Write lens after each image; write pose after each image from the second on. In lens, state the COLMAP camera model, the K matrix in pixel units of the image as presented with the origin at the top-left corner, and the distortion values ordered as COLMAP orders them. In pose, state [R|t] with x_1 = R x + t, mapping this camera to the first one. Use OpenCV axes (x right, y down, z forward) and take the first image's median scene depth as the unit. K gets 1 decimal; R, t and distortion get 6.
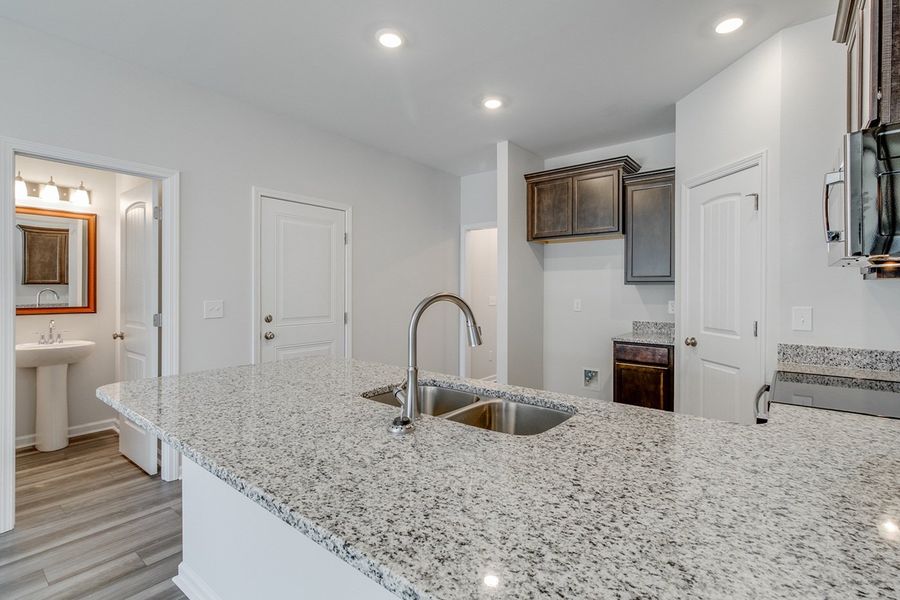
lens RADIAL K [[417.6, 0, 450.6], [0, 417.6, 291.5], [0, 0, 1]] dist [0.002024, -0.000336]
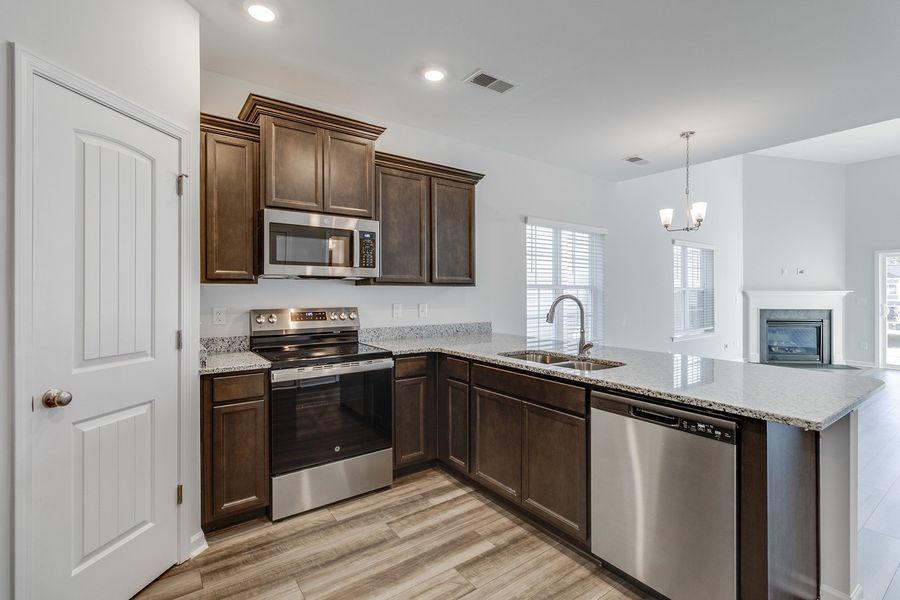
lens RADIAL K [[417.6, 0, 451.0], [0, 417.6, 292.8], [0, 0, 1]] dist [0.002024, -0.000336]
pose [[-0.966994, -0.004164, 0.254766, 0.006627], [-0.002714, 0.999978, 0.006043, -0.005953], [-0.254785, 0.005152, -0.966984, 1.188855]]
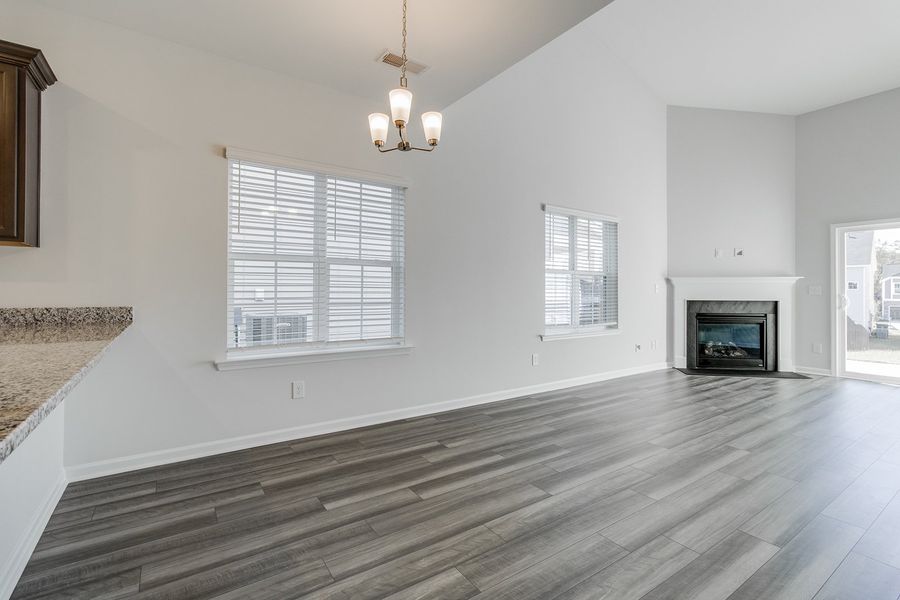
lens RADIAL K [[417.6, 0, 452.7], [0, 417.6, 290.3], [0, 0, 1]] dist [0.002024, -0.000336]
pose [[-0.961369, -0.005615, 0.275206, -0.563517], [-0.005405, 0.999984, 0.001522, 0.051126], [-0.275210, -0.000024, -0.961384, 0.563463]]
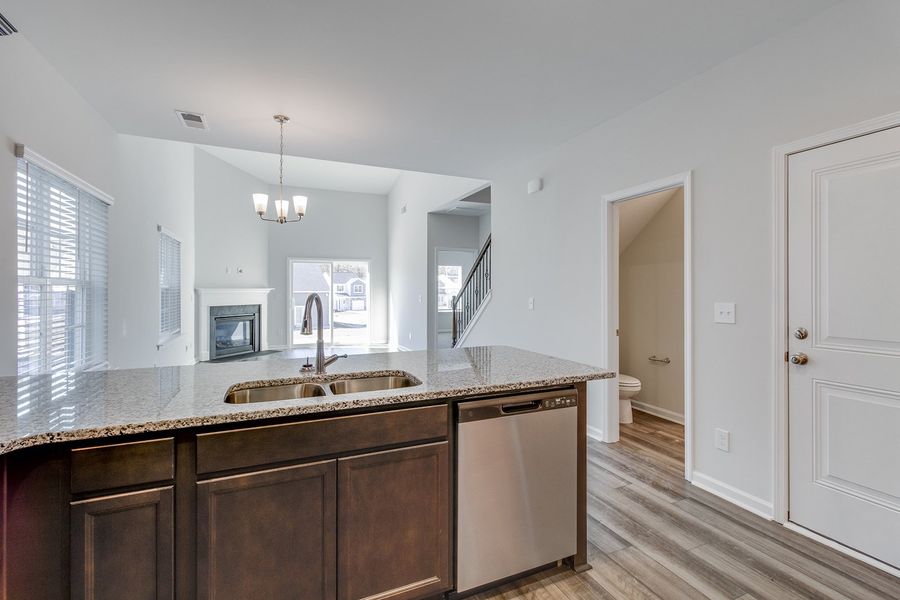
lens RADIAL K [[417.6, 0, 467.4], [0, 417.6, 287.2], [0, 0, 1]] dist [0.002024, -0.000336]
pose [[-0.433826, -0.007756, -0.900963, 0.400608], [-0.003511, 0.999970, -0.006917, -0.002961], [0.900990, 0.000163, -0.433840, 0.813957]]
